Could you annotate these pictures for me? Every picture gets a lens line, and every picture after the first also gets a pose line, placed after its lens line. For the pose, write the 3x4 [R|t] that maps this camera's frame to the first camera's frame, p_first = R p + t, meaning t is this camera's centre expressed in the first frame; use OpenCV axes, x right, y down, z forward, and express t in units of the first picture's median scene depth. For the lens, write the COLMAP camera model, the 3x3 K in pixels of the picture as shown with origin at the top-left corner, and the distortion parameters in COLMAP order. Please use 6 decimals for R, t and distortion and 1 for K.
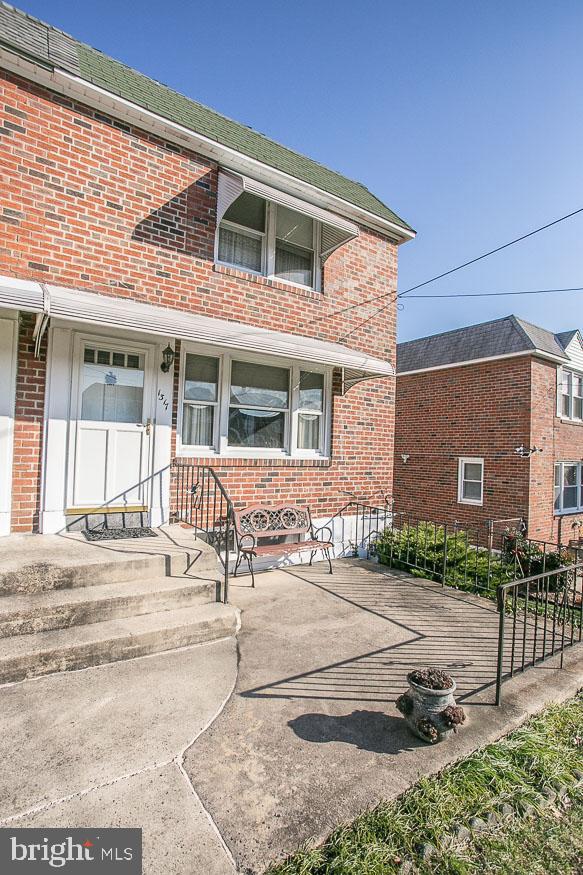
lens RADIAL K [[419.4, 0, 288.6], [0, 419.4, 441.5], [0, 0, 1]] dist [-0.050663, 0.017980]
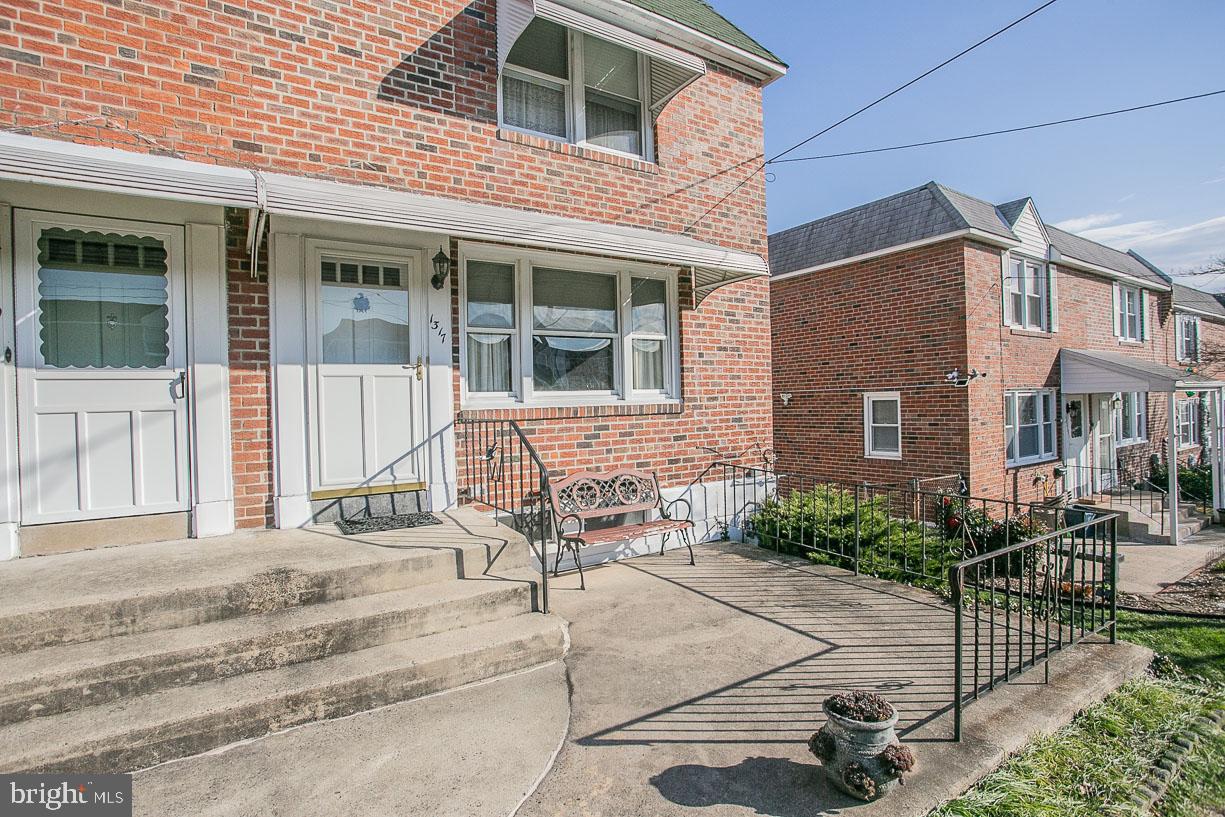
lens RADIAL K [[587.2, 0, 599.8], [0, 587.2, 404.8], [0, 0, 1]] dist [-0.050663, 0.017980]
pose [[0.997867, -0.058140, -0.029699, -0.009632], [0.058895, 0.997946, 0.025208, 0.017317], [0.028173, -0.026903, 0.999241, 0.029669]]
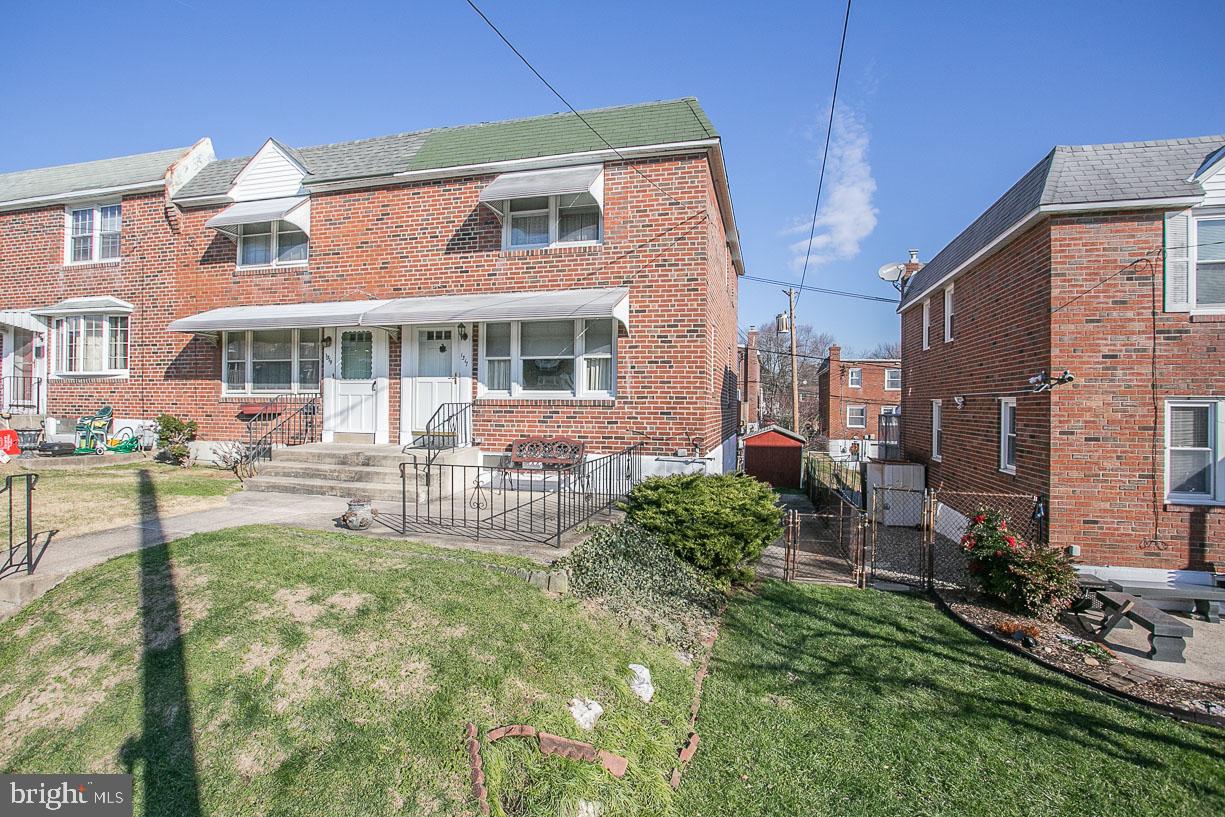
lens RADIAL K [[587.2, 0, 601.3], [0, 587.2, 391.8], [0, 0, 1]] dist [-0.050663, 0.017980]
pose [[0.672469, -0.035477, -0.739275, 1.473103], [0.032965, 0.999295, -0.017968, 0.061883], [0.739391, -0.012287, 0.673164, -0.014936]]
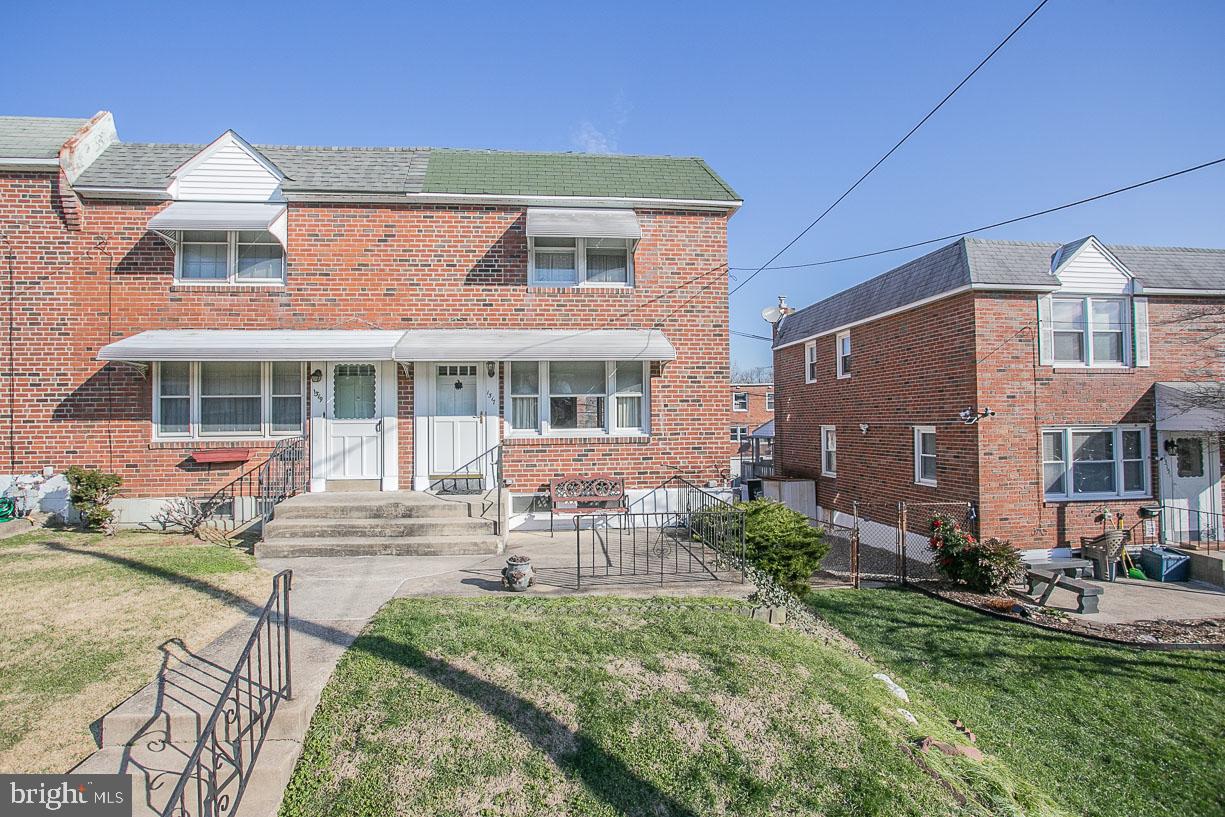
lens RADIAL K [[587.2, 0, 596.5], [0, 587.2, 399.9], [0, 0, 1]] dist [-0.050663, 0.017980]
pose [[0.889118, -0.052277, -0.454682, 0.863453], [0.047800, 0.998629, -0.021346, -0.032929], [0.455175, -0.002754, 0.890398, -0.547953]]
